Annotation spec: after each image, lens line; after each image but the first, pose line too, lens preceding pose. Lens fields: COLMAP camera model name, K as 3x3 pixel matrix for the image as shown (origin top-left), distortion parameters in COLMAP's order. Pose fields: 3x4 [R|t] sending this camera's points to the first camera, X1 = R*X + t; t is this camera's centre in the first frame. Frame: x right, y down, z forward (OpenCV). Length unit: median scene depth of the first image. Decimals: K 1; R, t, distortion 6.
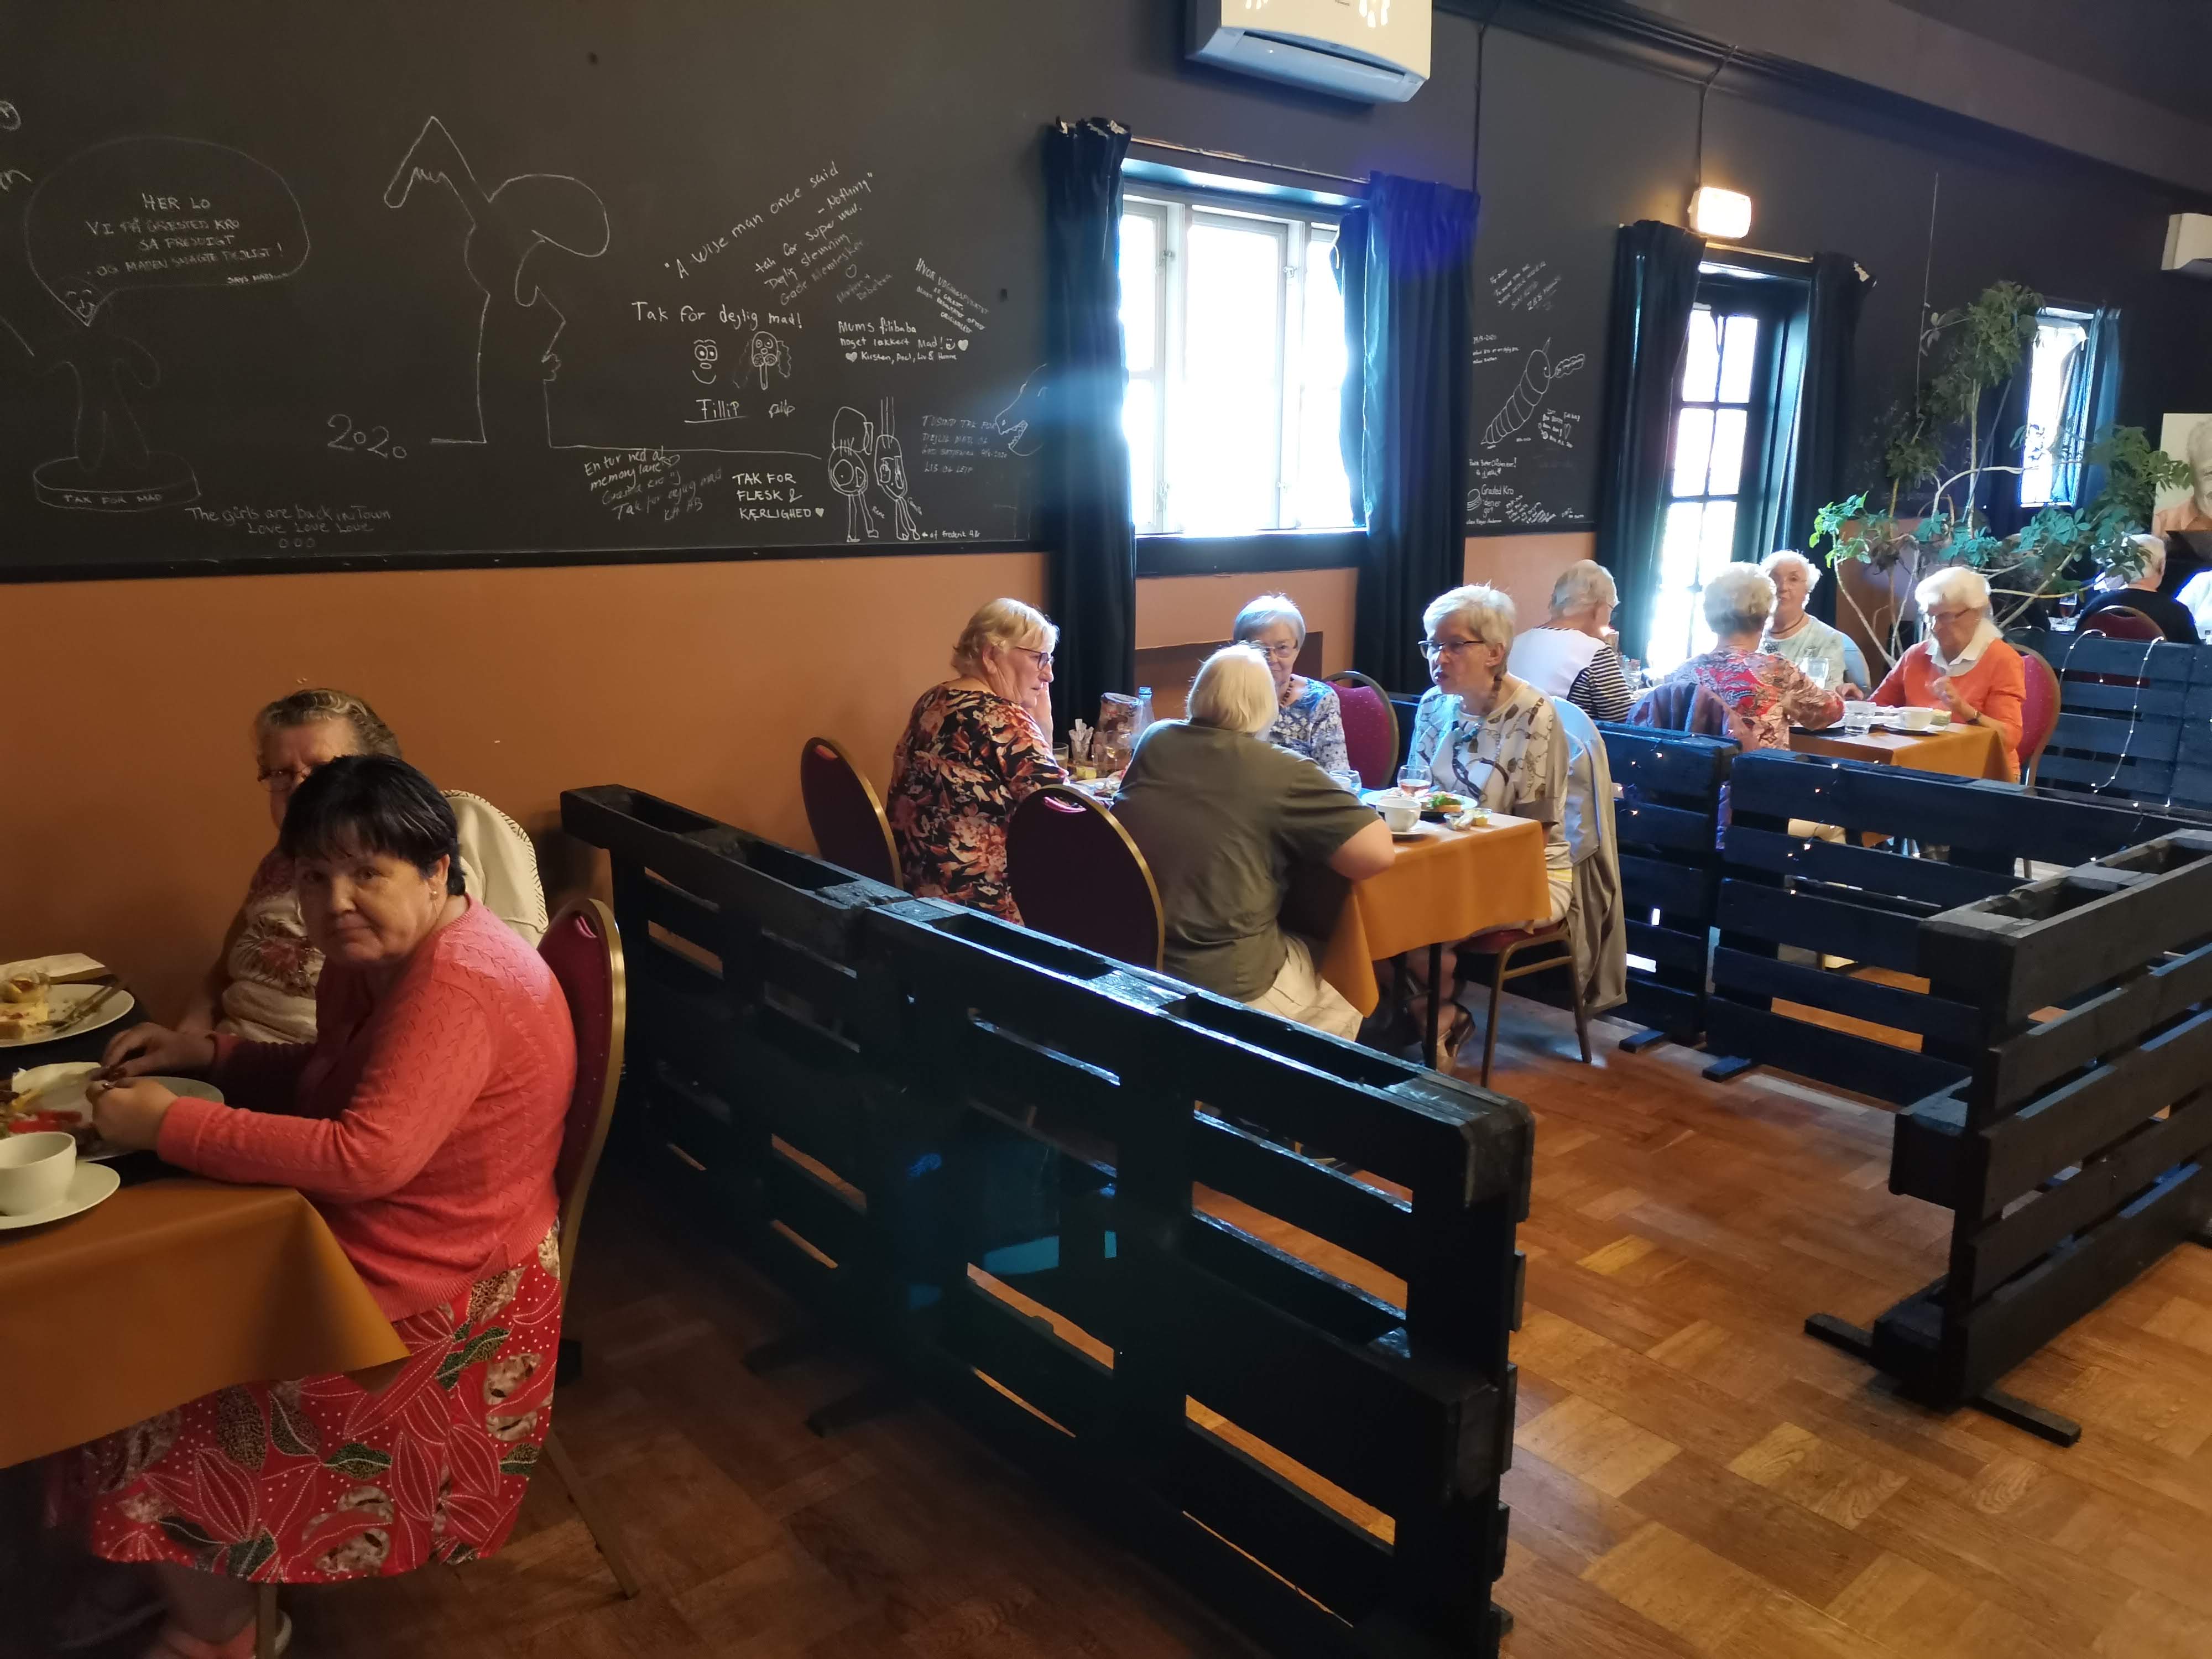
lens RADIAL K [[1645.2, 0, 1101.7], [0, 1645.2, 831.7], [0, 0, 1]] dist [0.098011, -0.128467]
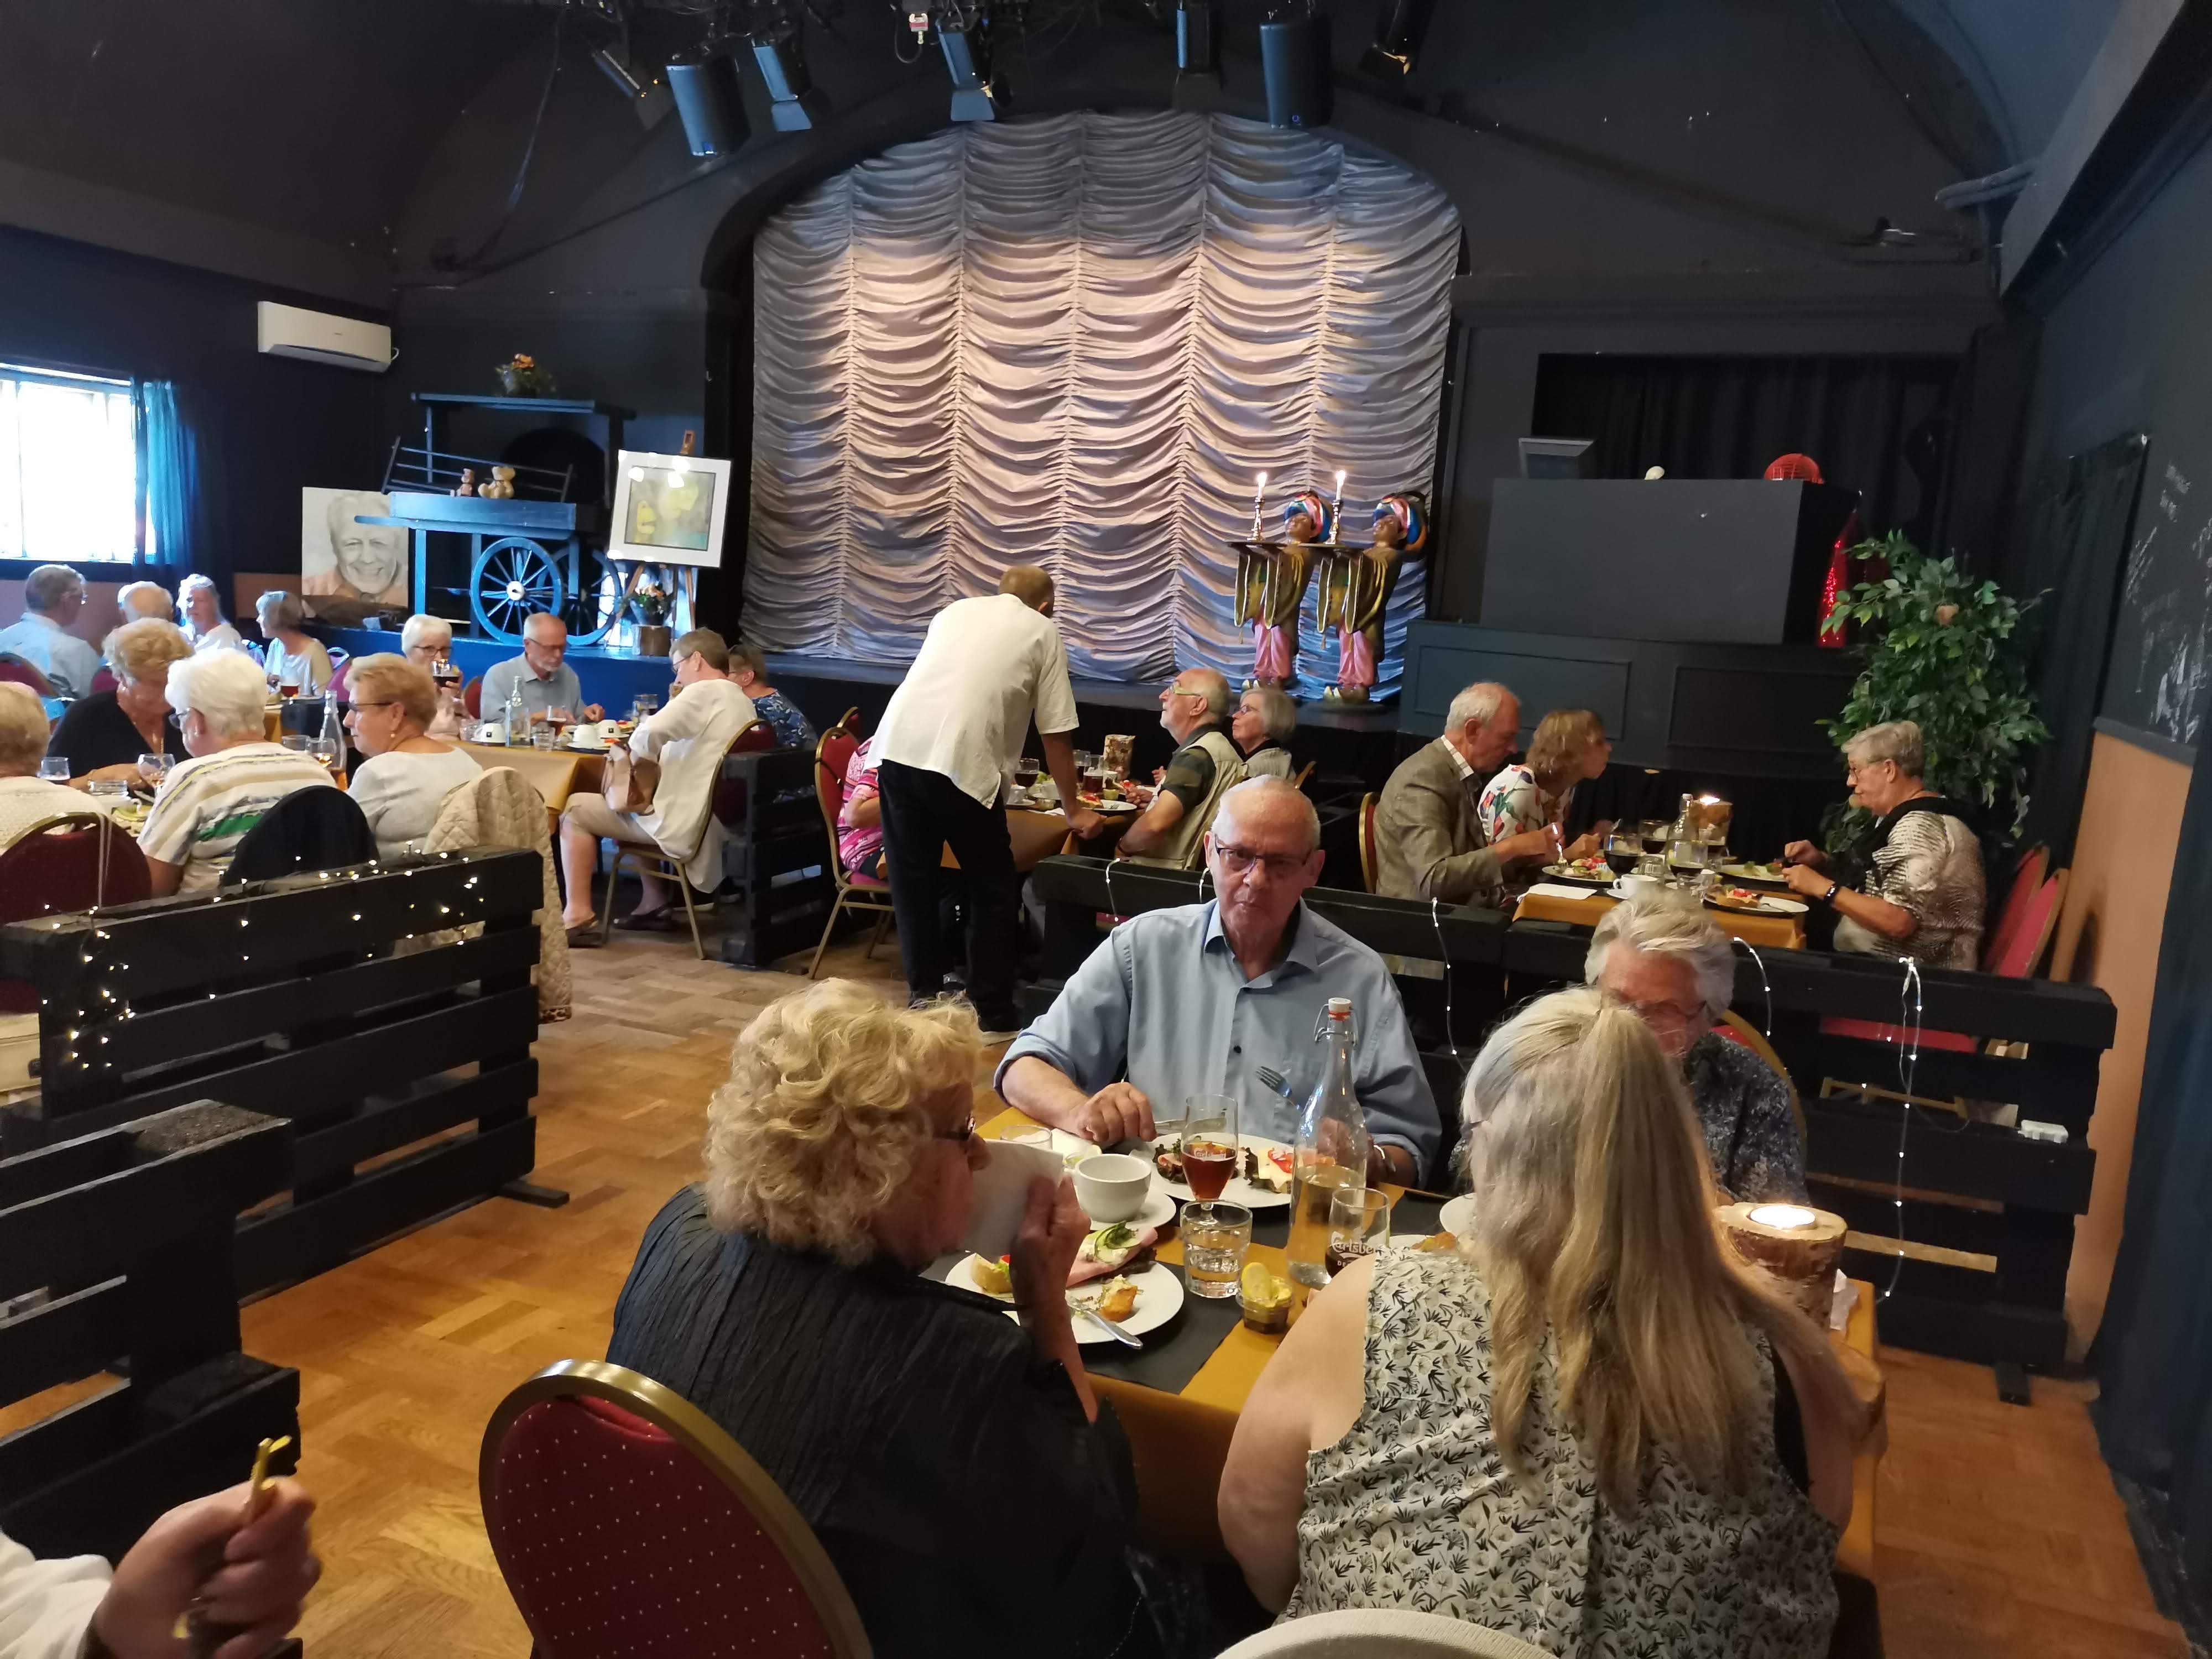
lens RADIAL K [[1645.2, 0, 1101.7], [0, 1645.2, 831.7], [0, 0, 1]] dist [0.098011, -0.128467]
pose [[0.897519, -0.027598, 0.440112, 0.843520], [0.056144, 0.997069, -0.051970, 0.074521], [-0.437388, 0.071354, 0.896438, -0.229196]]
